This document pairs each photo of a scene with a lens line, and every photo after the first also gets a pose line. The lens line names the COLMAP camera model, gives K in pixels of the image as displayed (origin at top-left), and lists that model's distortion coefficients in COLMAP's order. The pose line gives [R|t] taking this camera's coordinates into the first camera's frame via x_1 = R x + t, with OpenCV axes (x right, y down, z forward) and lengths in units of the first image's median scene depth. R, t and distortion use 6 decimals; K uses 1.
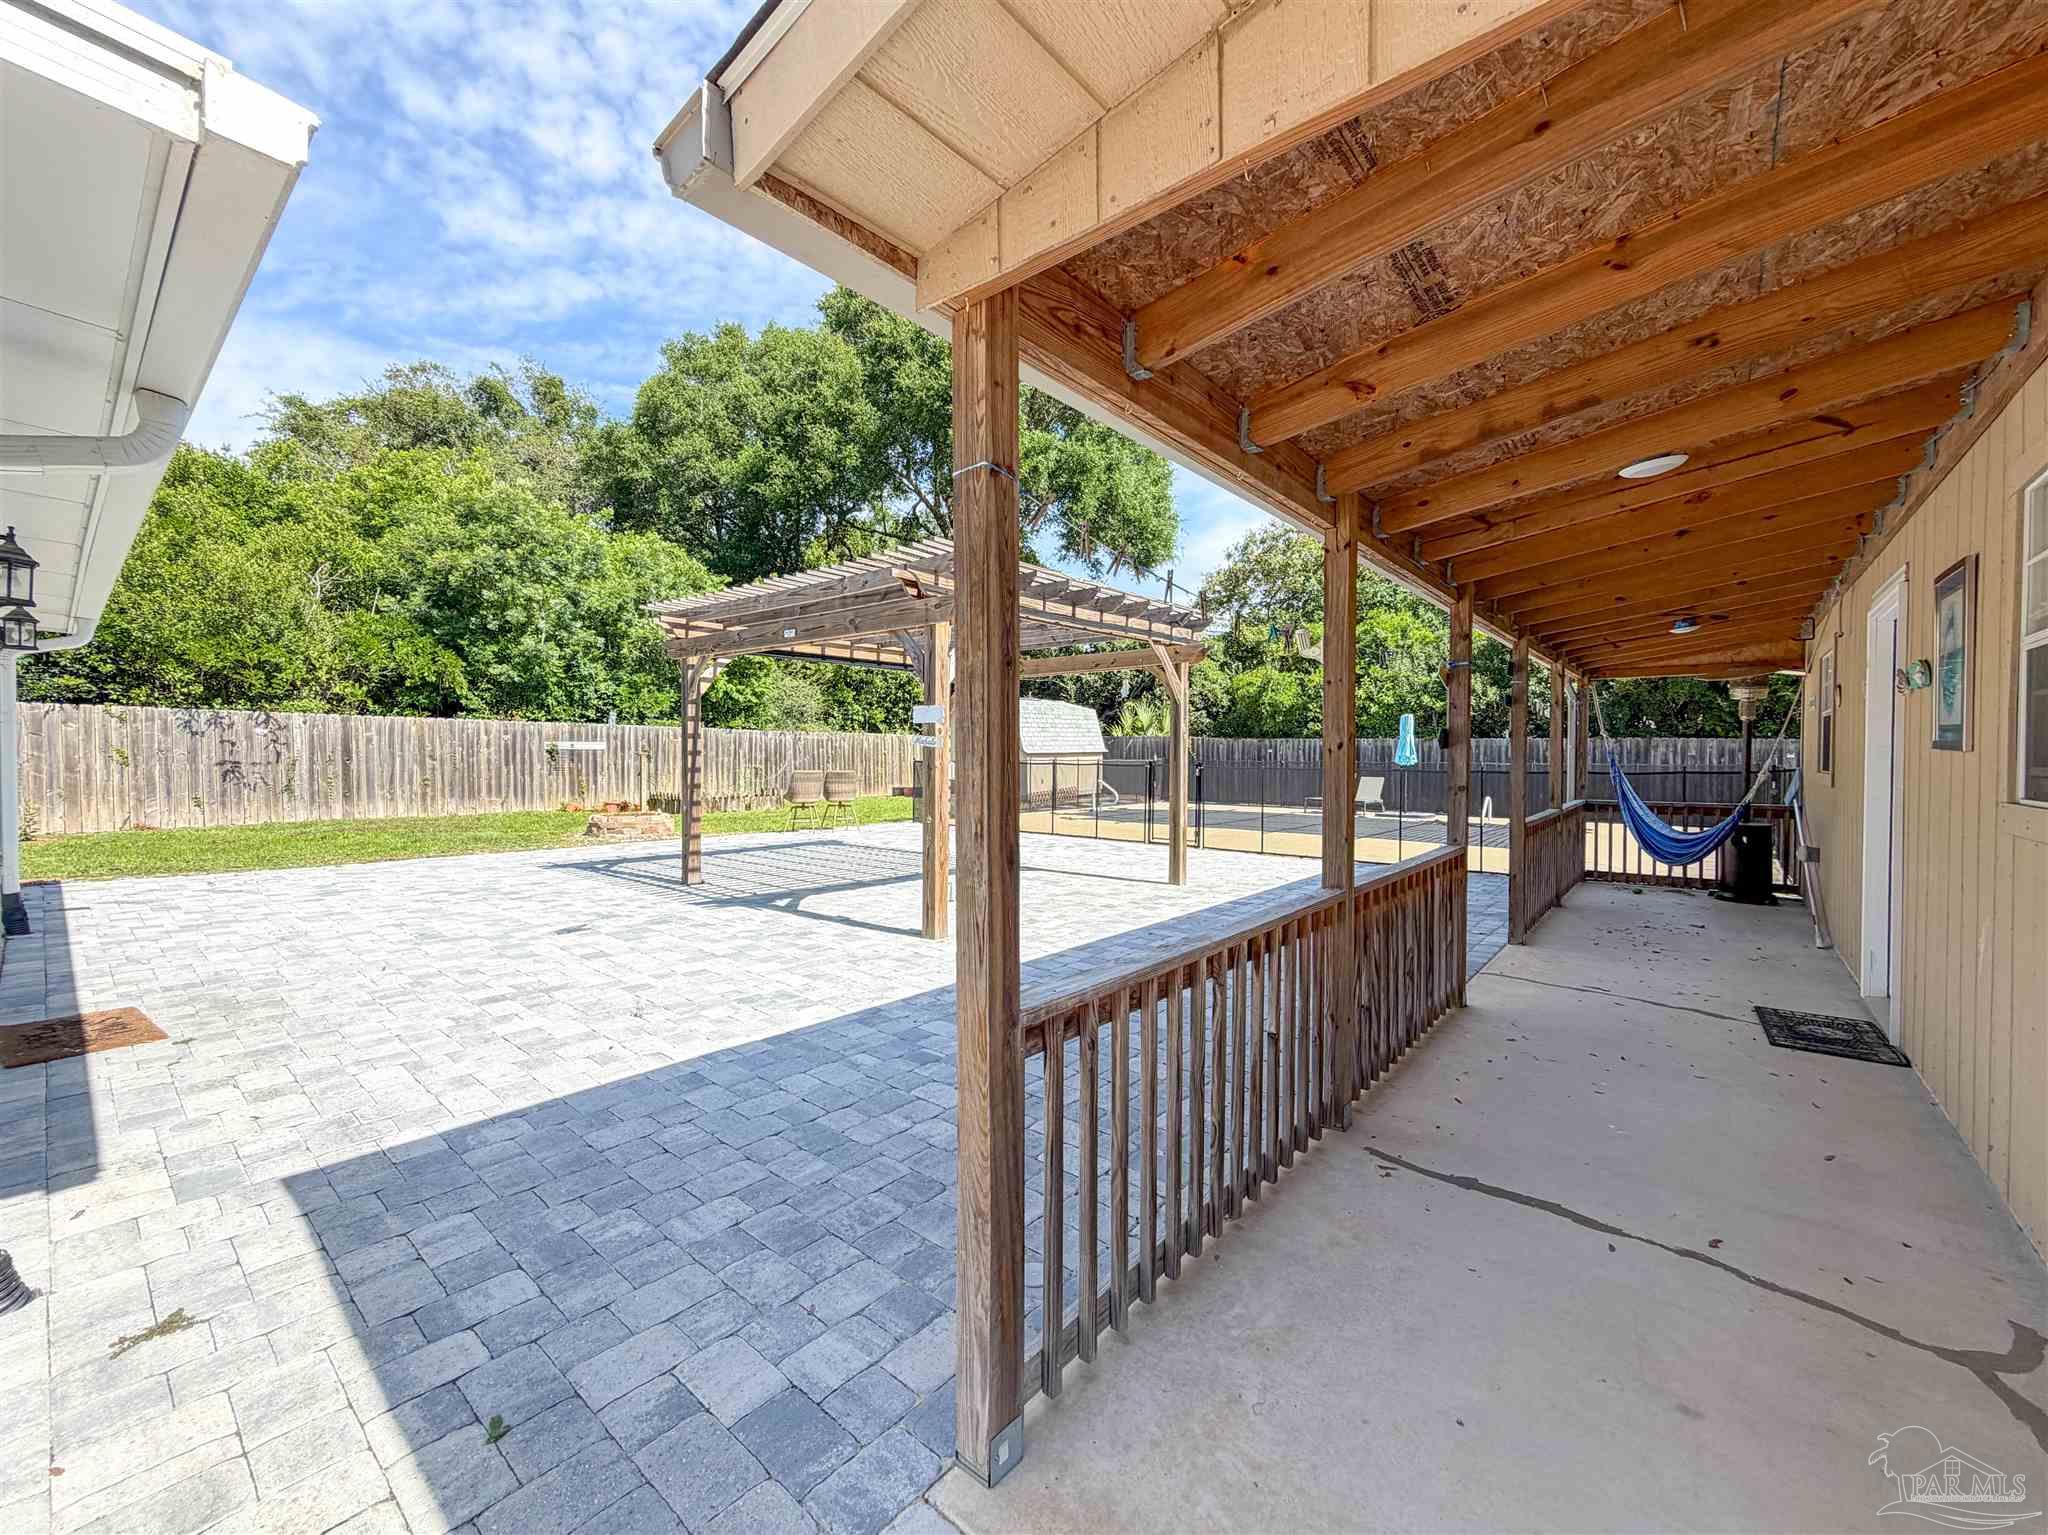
lens RADIAL K [[826.2, 0, 1014.8], [0, 826.2, 767.5], [0, 0, 1]] dist [0.002621, 0.000029]
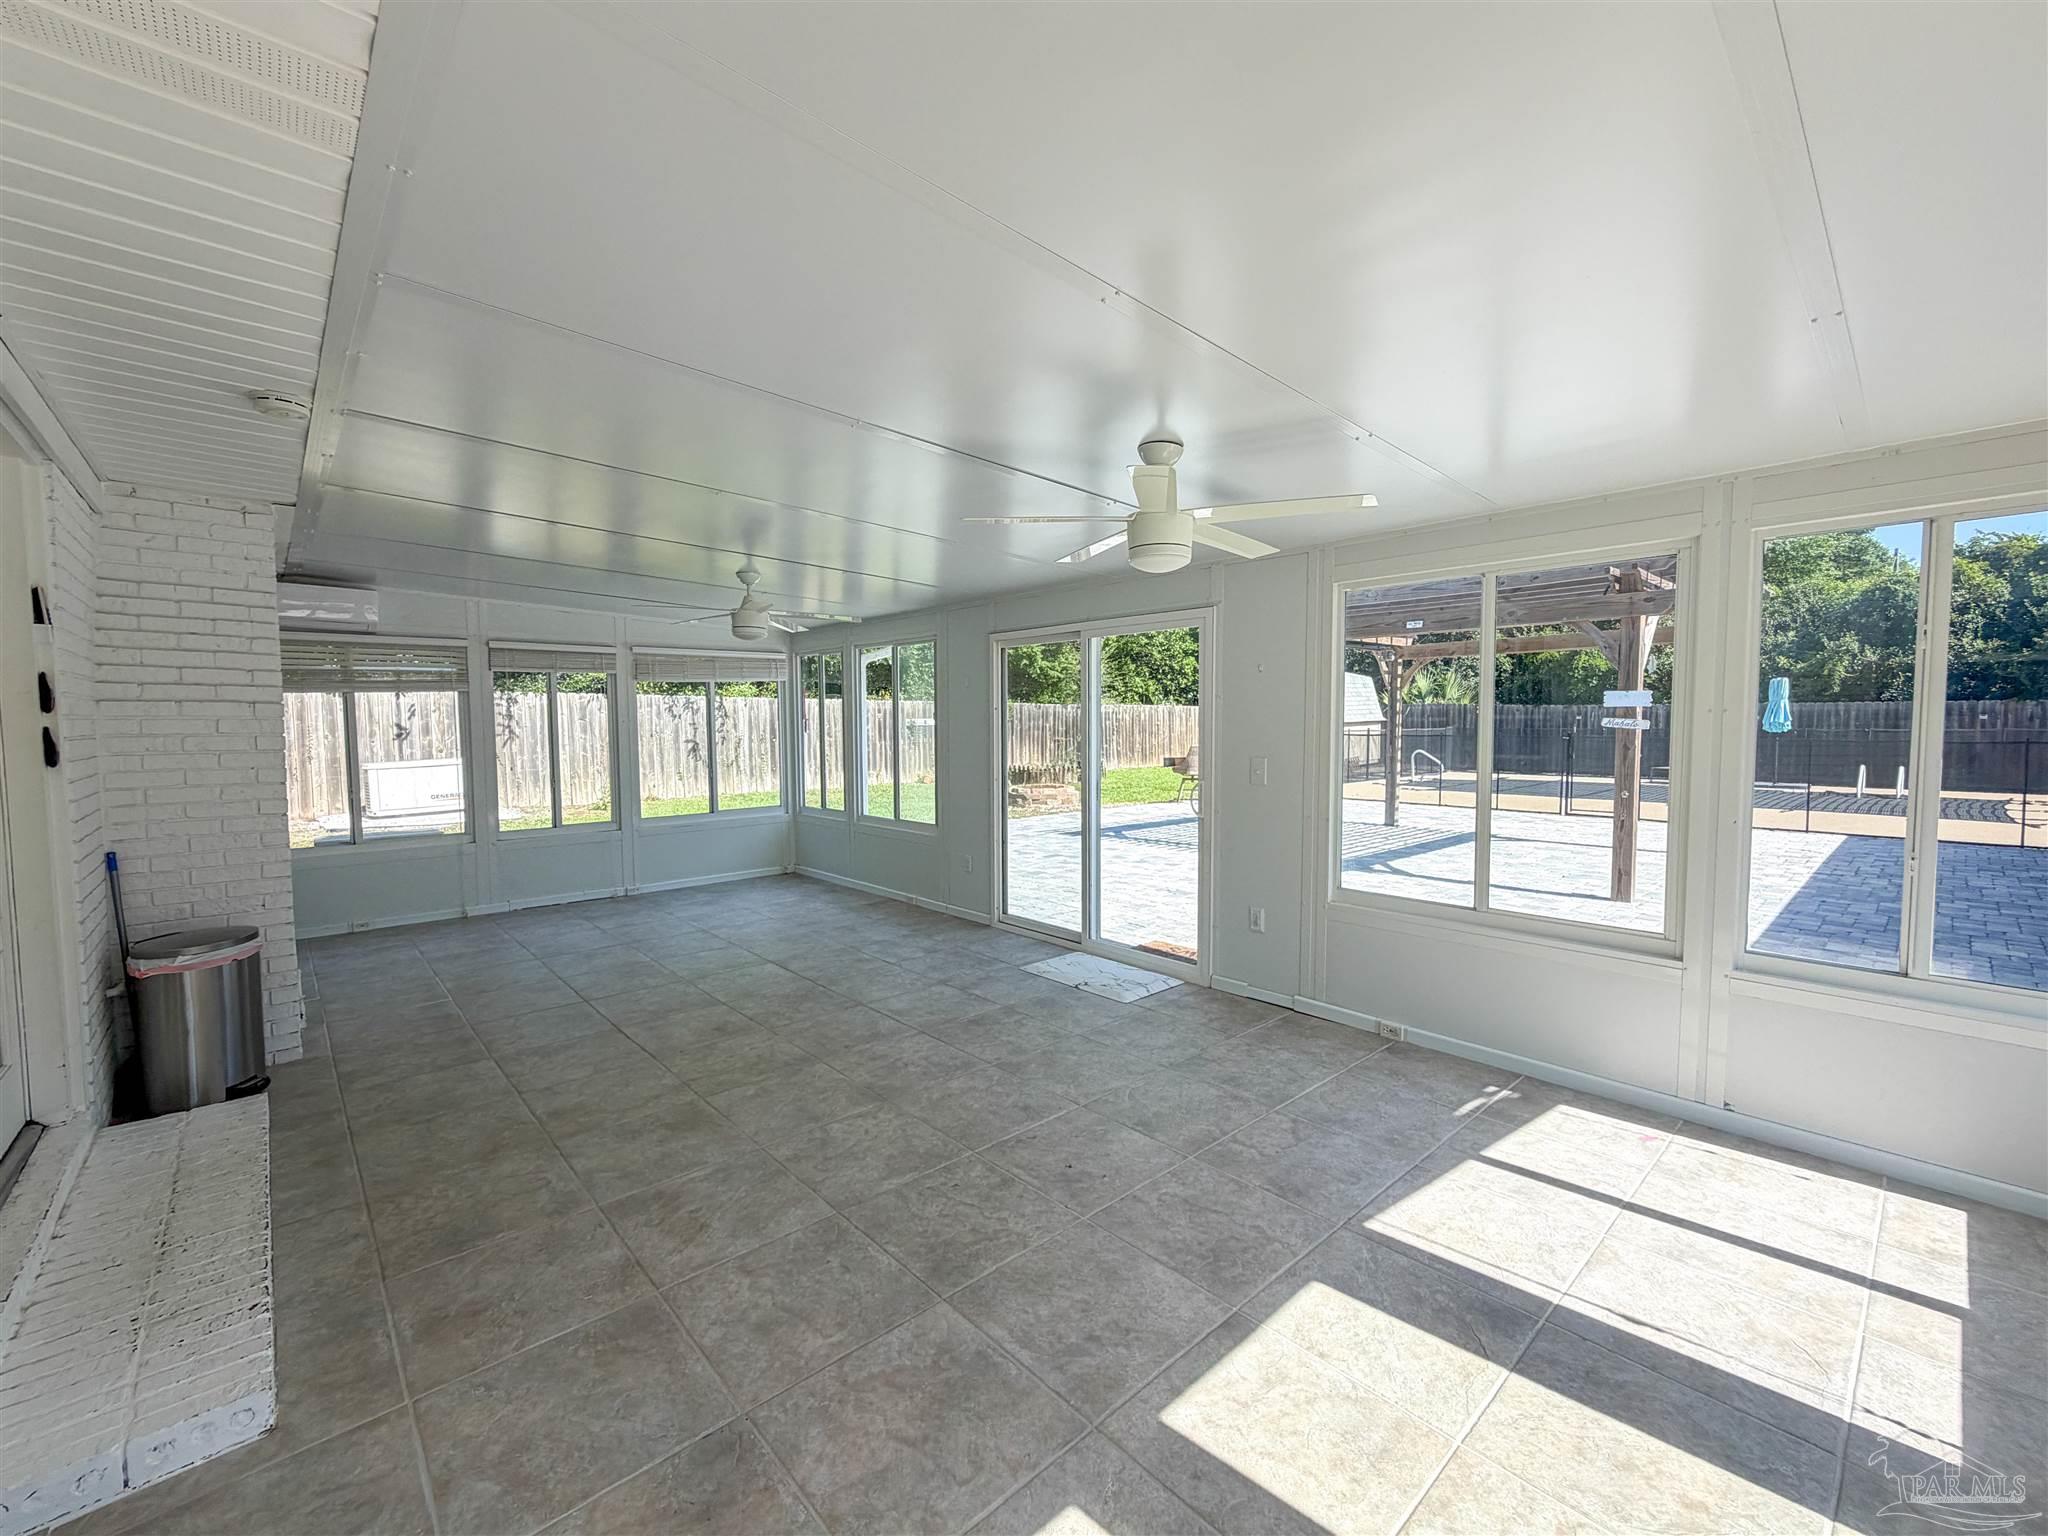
lens RADIAL K [[826.2, 0, 1020.6], [0, 826.2, 769.6], [0, 0, 1]] dist [0.002621, 0.000029]
pose [[0.989045, -0.001530, -0.147607, -0.277227], [0.008197, 0.998973, 0.044571, -0.012245], [0.147387, -0.045293, 0.988041, -0.064027]]
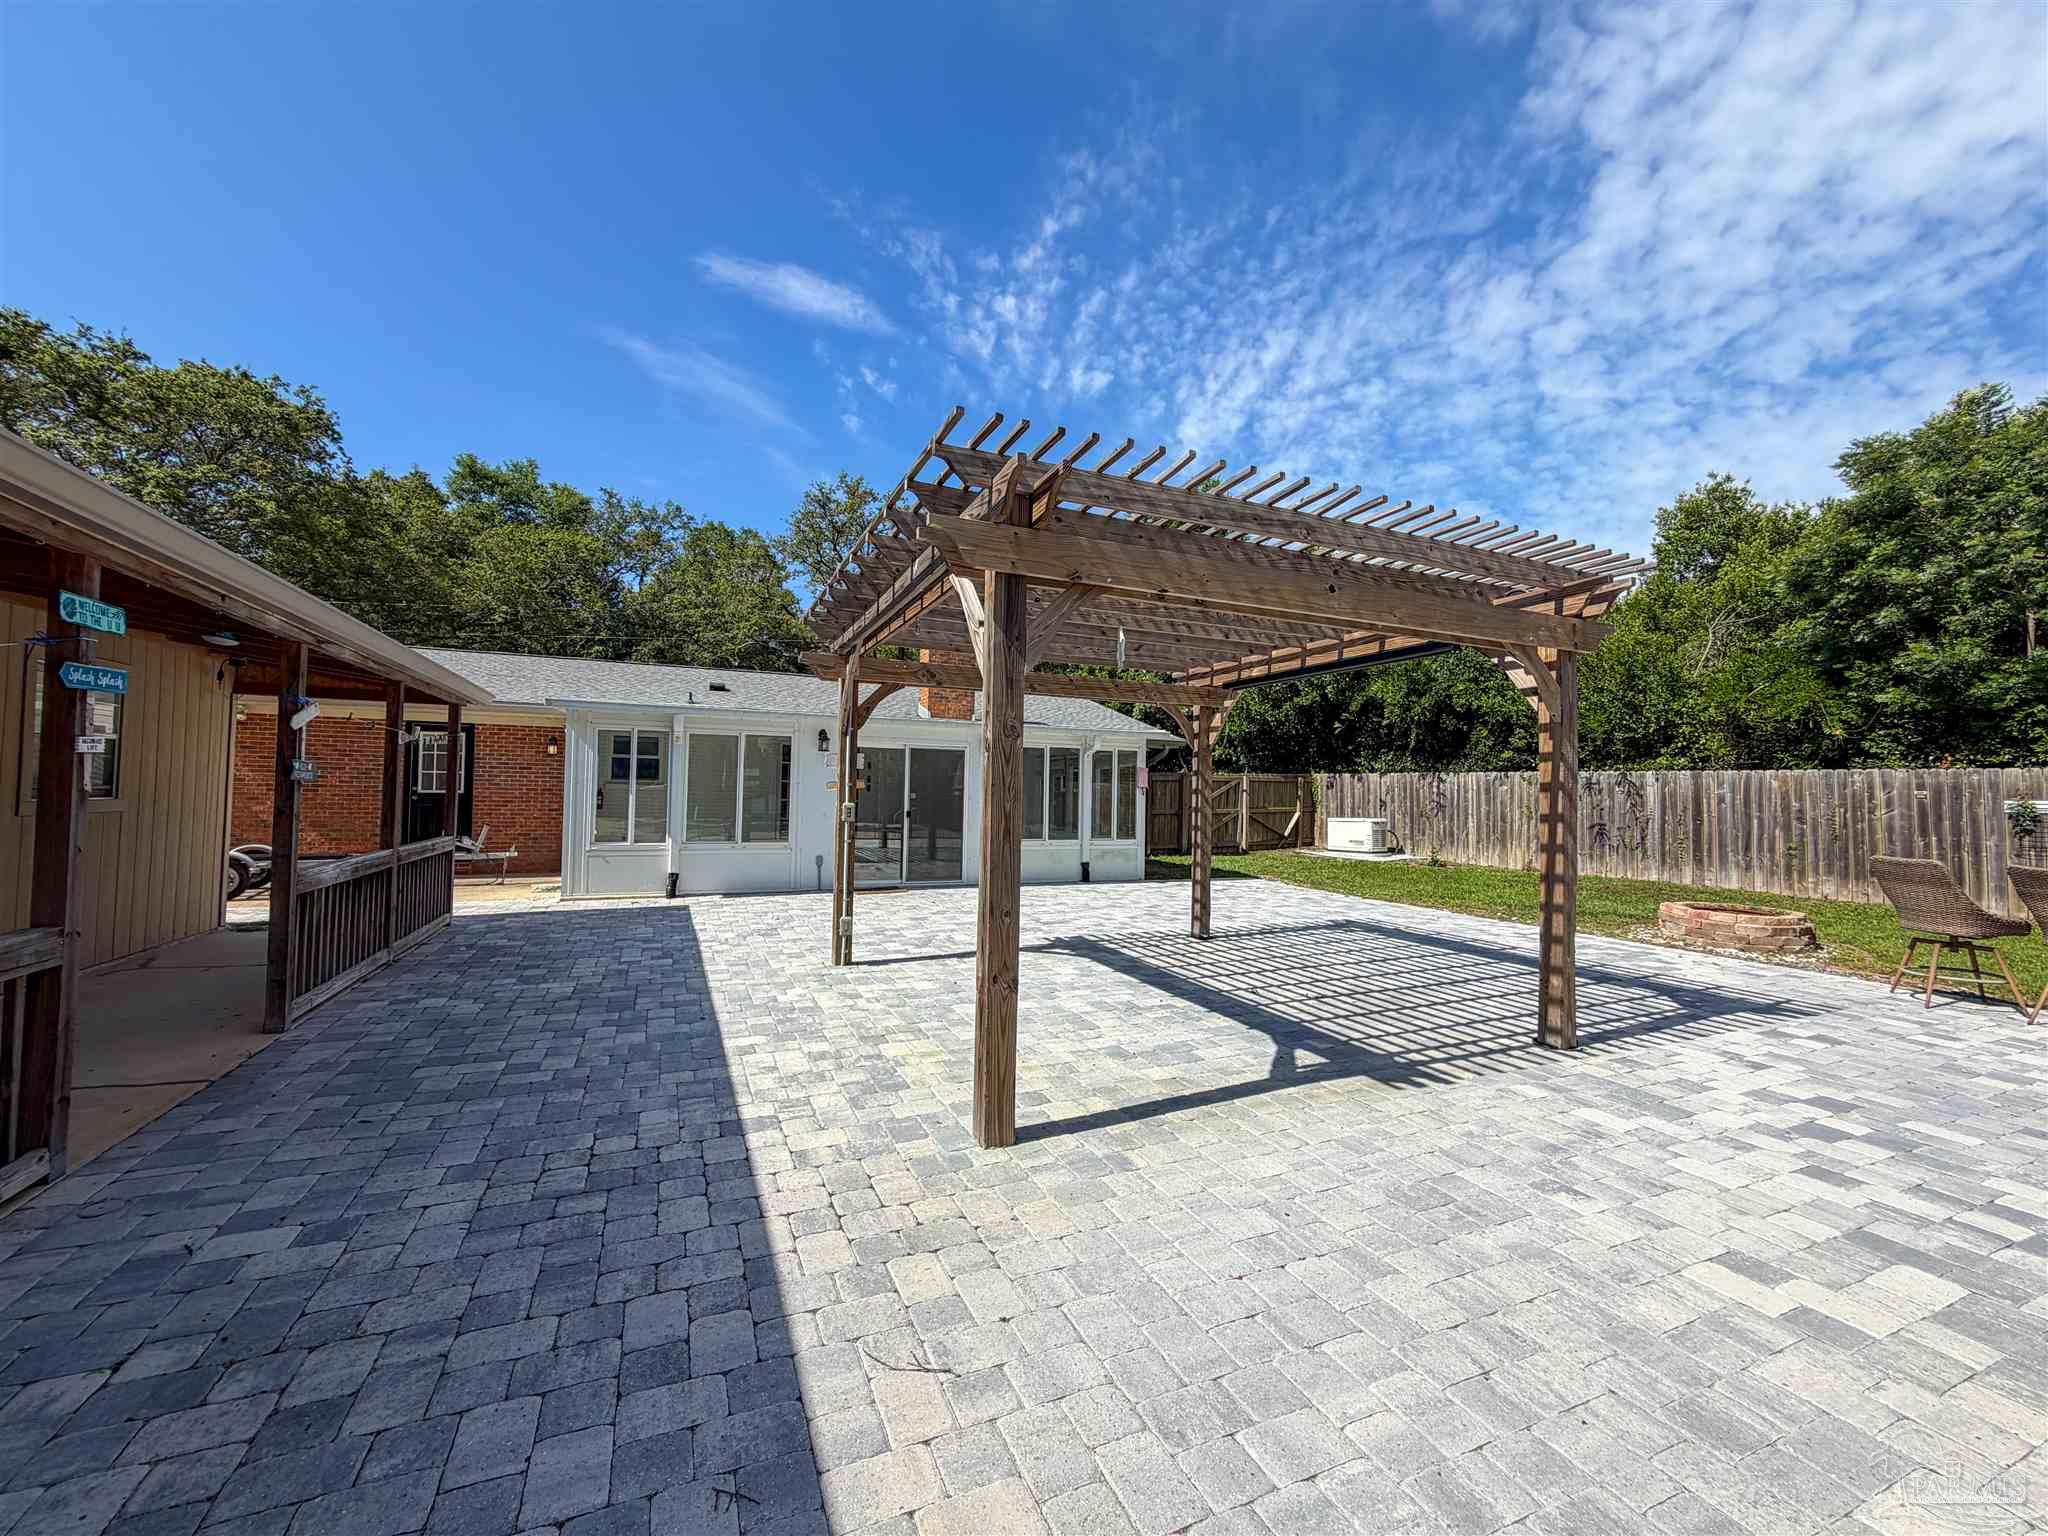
lens RADIAL K [[826.2, 0, 1030.7], [0, 826.2, 763.2], [0, 0, 1]] dist [0.002621, 0.000029]
pose [[-0.441849, -0.043483, -0.896035, 0.310774], [-0.032379, 0.998947, -0.032510, -0.016622], [0.896505, 0.014648, -0.442792, 0.676076]]
